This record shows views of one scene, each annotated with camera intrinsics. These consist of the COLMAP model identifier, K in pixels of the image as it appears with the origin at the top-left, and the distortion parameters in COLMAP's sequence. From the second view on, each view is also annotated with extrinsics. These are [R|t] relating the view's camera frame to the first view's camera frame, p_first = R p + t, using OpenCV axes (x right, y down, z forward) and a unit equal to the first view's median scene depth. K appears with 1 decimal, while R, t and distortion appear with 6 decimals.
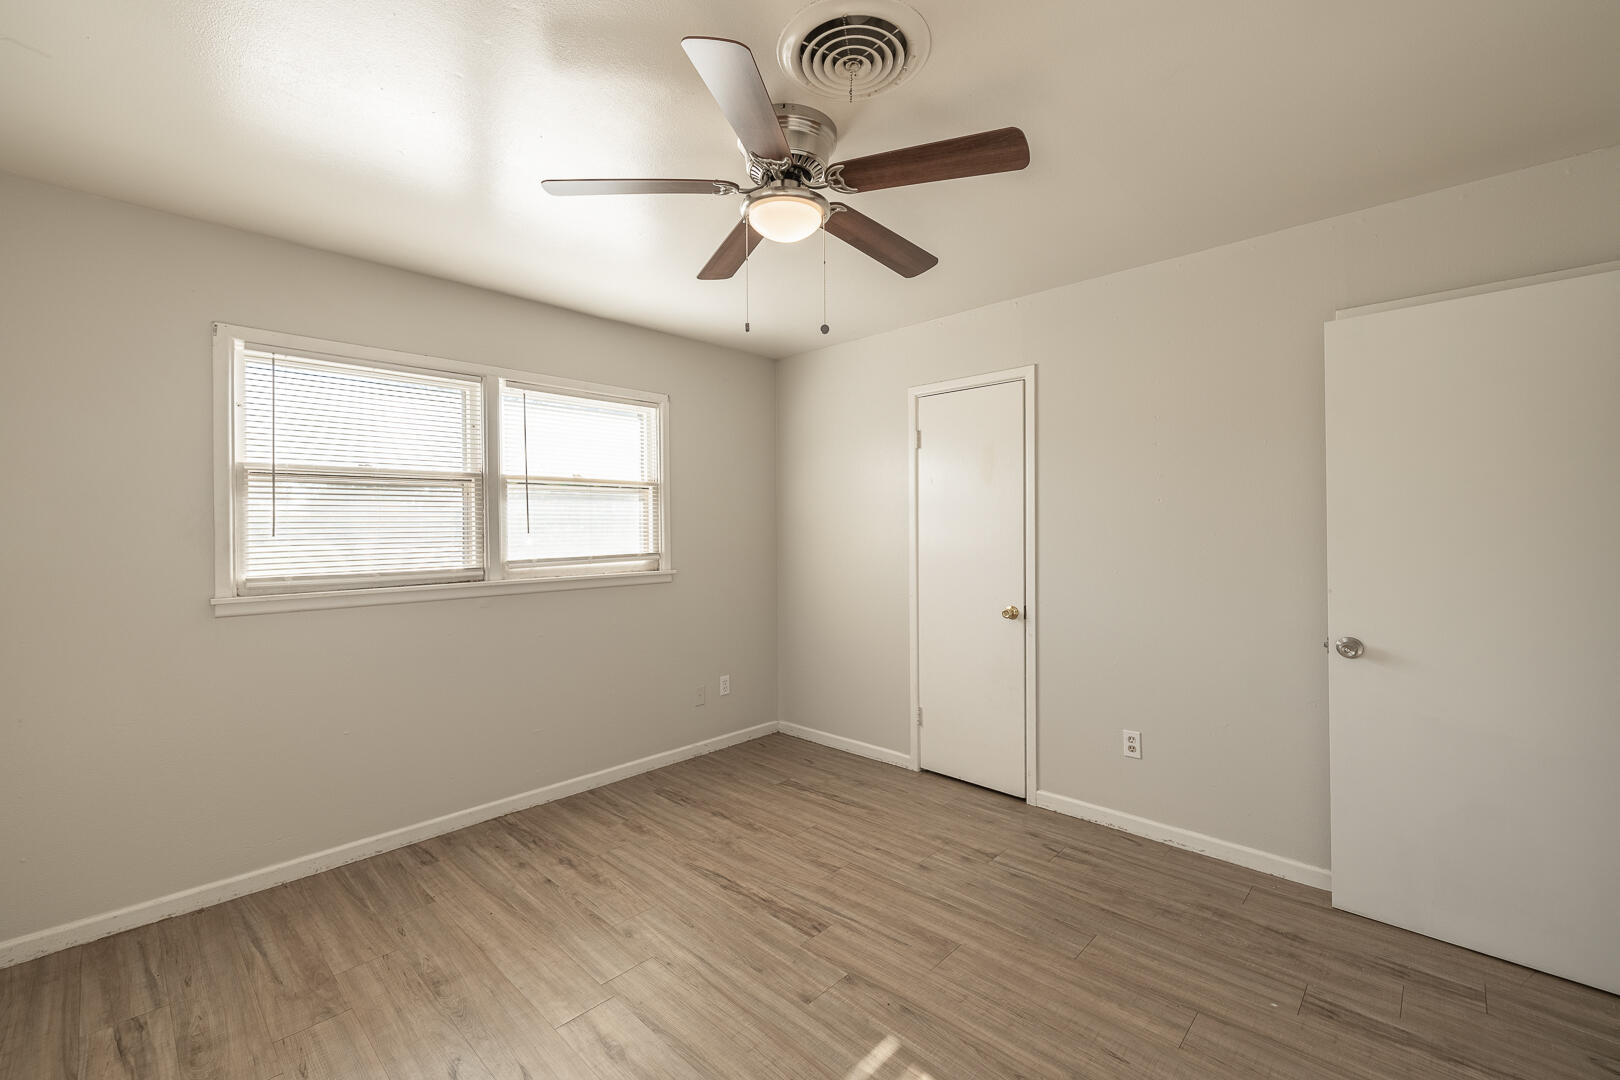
lens RADIAL K [[663.0, 0, 810.0], [0, 663.0, 540.0], [0, 0, 1]] dist [-0.000498, -0.000009]
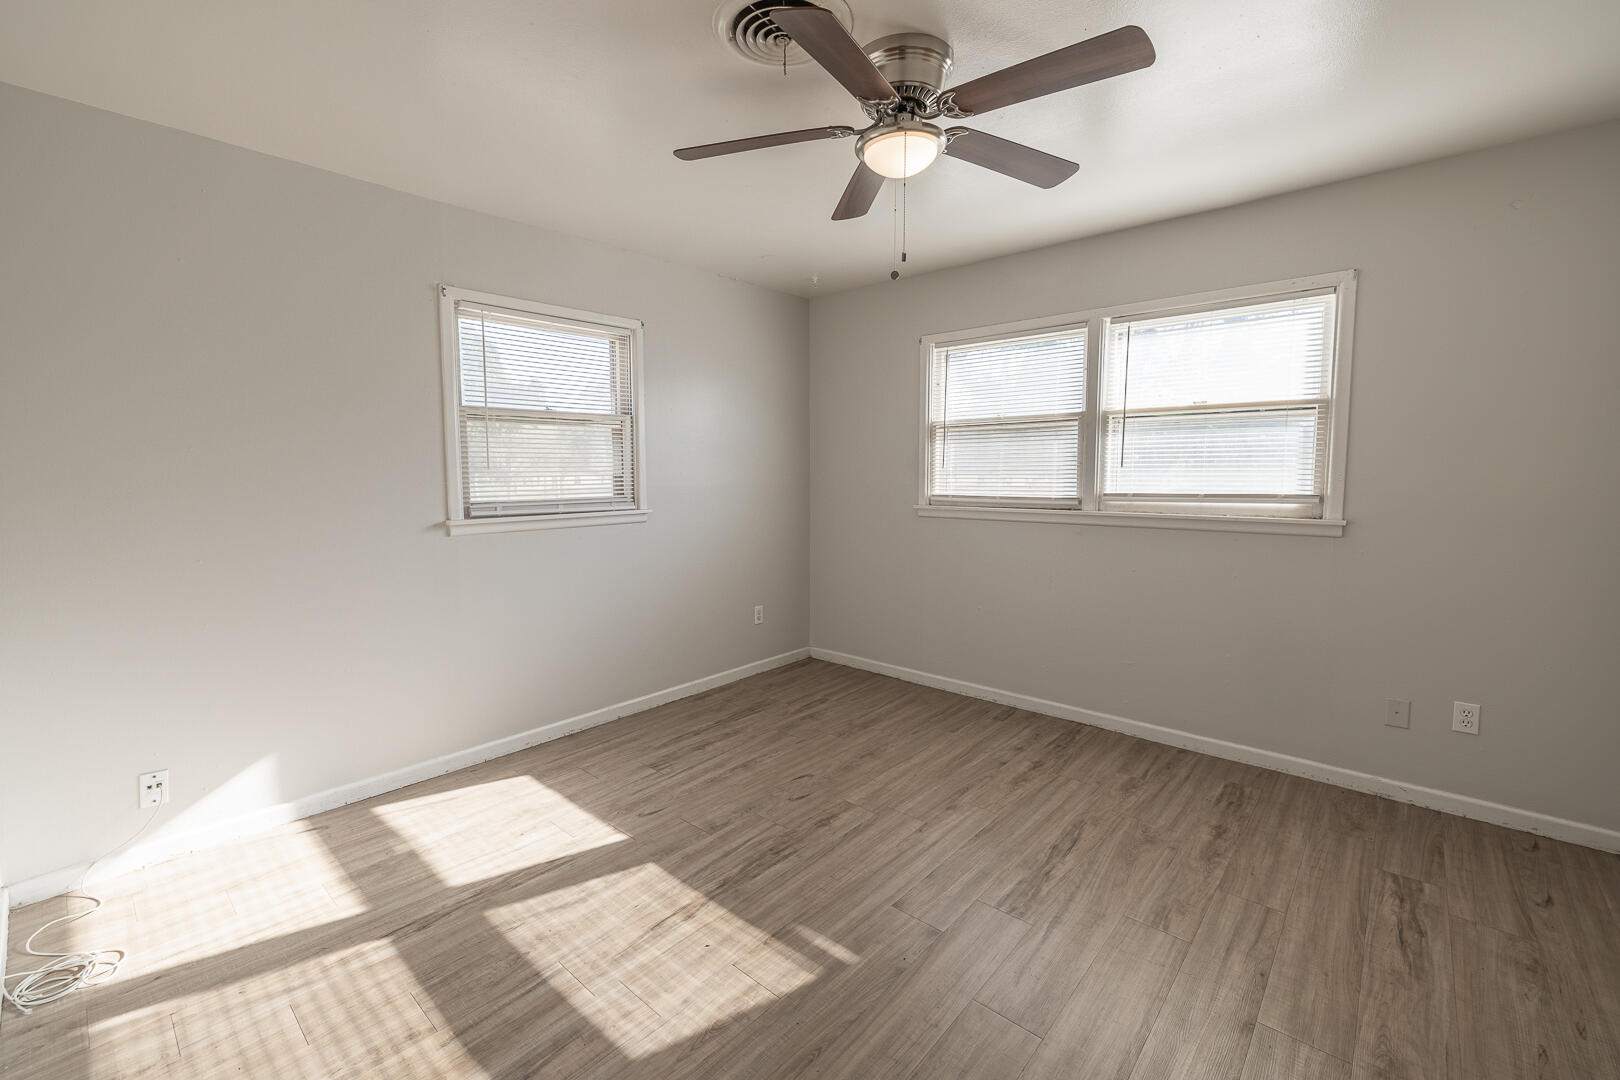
lens RADIAL K [[682.9, 0, 802.1], [0, 682.9, 533.1], [0, 0, 1]] dist [0.000284, 0.000034]
pose [[0.040031, 0.102130, -0.993965, 0.640957], [-0.014256, 0.994720, 0.101634, -0.009515], [0.999097, 0.010102, 0.041276, 0.497489]]
